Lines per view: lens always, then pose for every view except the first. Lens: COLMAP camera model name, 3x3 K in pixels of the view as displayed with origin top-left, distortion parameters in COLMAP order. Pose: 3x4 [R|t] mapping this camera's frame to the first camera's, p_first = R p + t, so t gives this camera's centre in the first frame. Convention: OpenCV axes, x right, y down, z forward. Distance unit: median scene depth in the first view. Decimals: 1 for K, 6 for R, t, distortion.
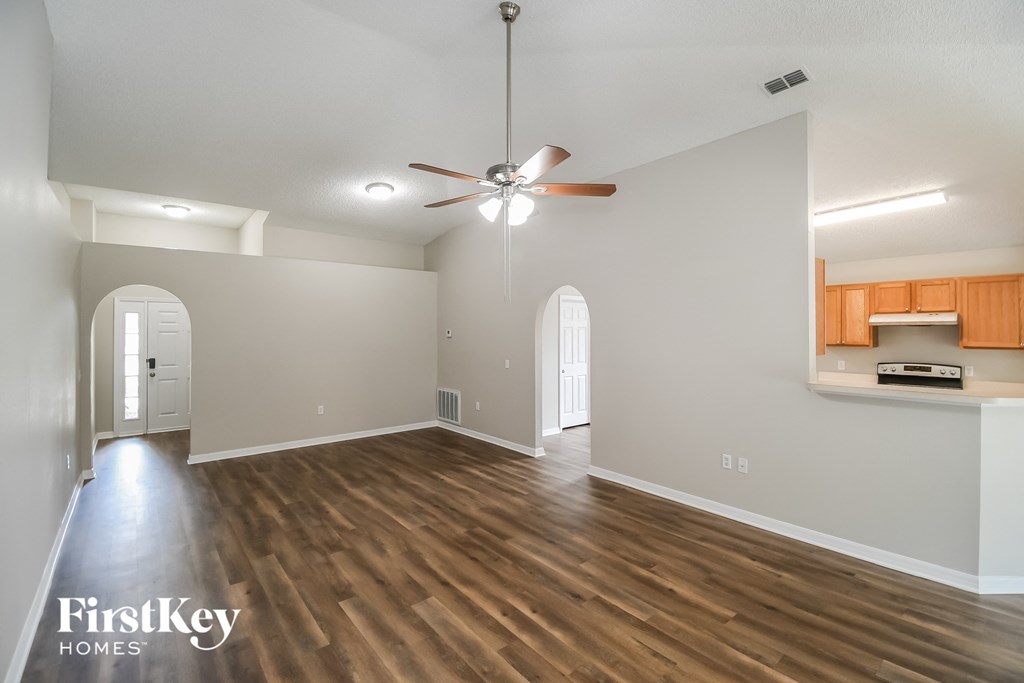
lens RADIAL K [[468.3, 0, 511.6], [0, 468.3, 337.3], [0, 0, 1]] dist [-0.001247, -0.003490]
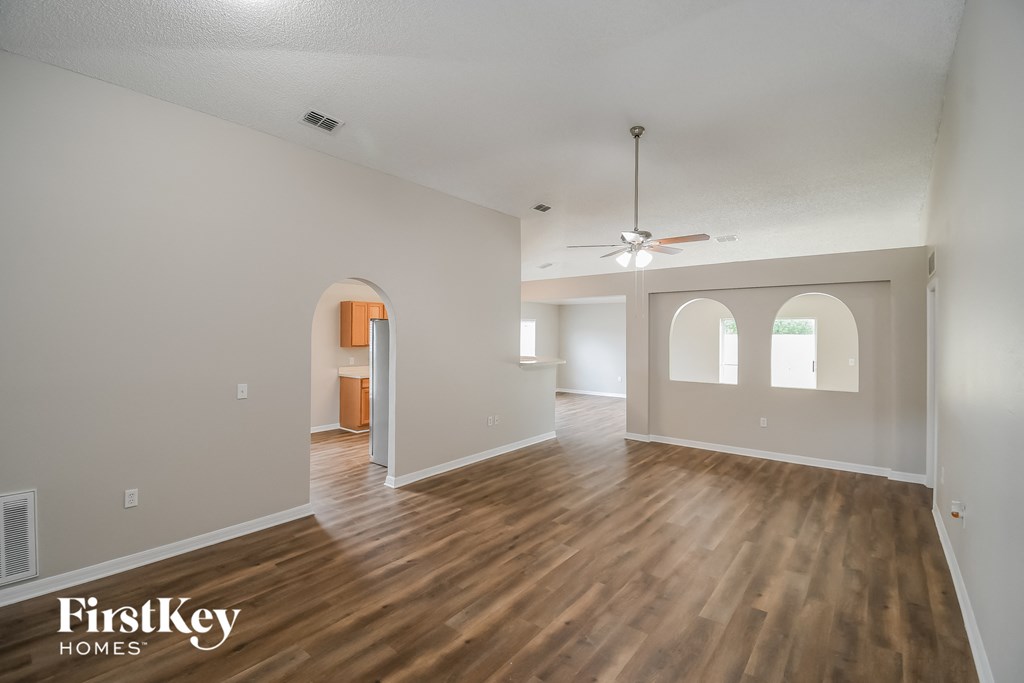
lens RADIAL K [[468.3, 0, 512.4], [0, 468.3, 336.6], [0, 0, 1]] dist [-0.001247, -0.003490]
pose [[-0.230989, -0.003288, 0.972951, -0.985819], [0.009768, 0.999936, 0.005699, -0.017370], [-0.972907, 0.010820, -0.230942, 1.211699]]
